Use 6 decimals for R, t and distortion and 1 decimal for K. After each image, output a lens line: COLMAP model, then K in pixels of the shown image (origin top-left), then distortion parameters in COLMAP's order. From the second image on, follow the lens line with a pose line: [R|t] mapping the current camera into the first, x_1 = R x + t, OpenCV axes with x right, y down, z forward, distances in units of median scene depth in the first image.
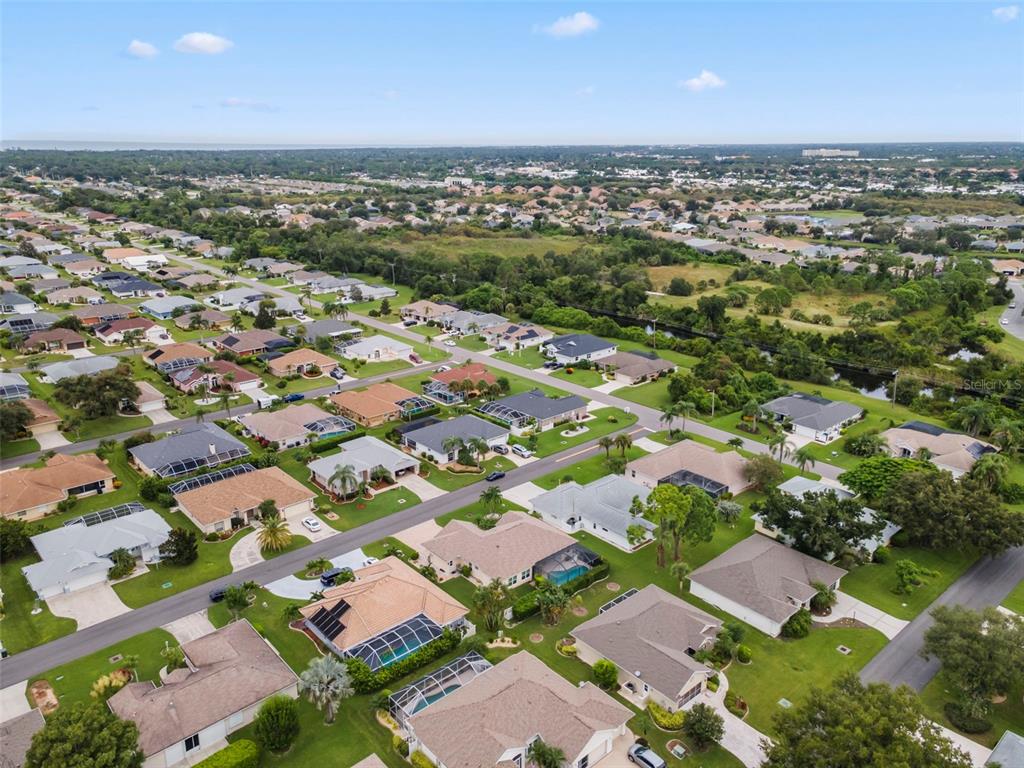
lens RADIAL K [[743.1, 0, 504.0], [0, 743.1, 385.8], [0, 0, 1]] dist [0.036407, 0.002038]
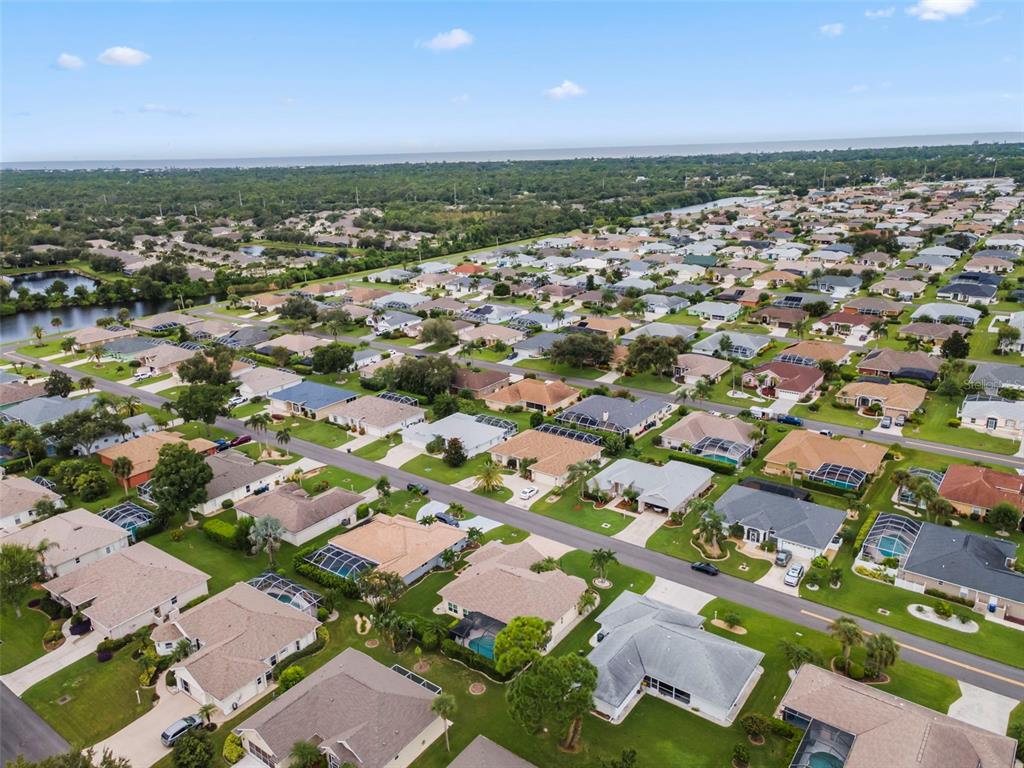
lens RADIAL K [[743.1, 0, 504.0], [0, 743.1, 385.8], [0, 0, 1]] dist [0.036407, 0.002038]
pose [[0.192189, 0.289063, -0.937820, 0.567076], [-0.273545, 0.933539, 0.231685, -0.161495], [0.942463, 0.212009, 0.258488, 0.520879]]
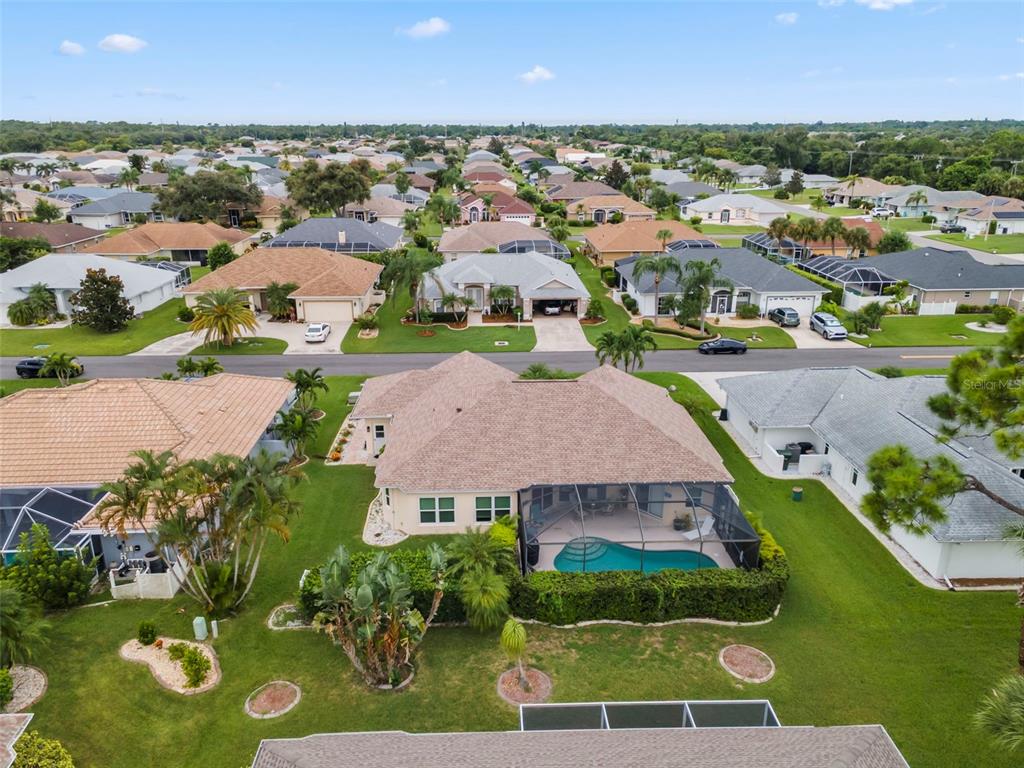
lens RADIAL K [[743.1, 0, 504.0], [0, 743.1, 385.8], [0, 0, 1]] dist [0.036407, 0.002038]
pose [[0.770087, 0.205558, -0.603913, 0.150204], [-0.194327, 0.977261, 0.084839, 0.120974], [0.607620, 0.052024, 0.792522, 0.520254]]
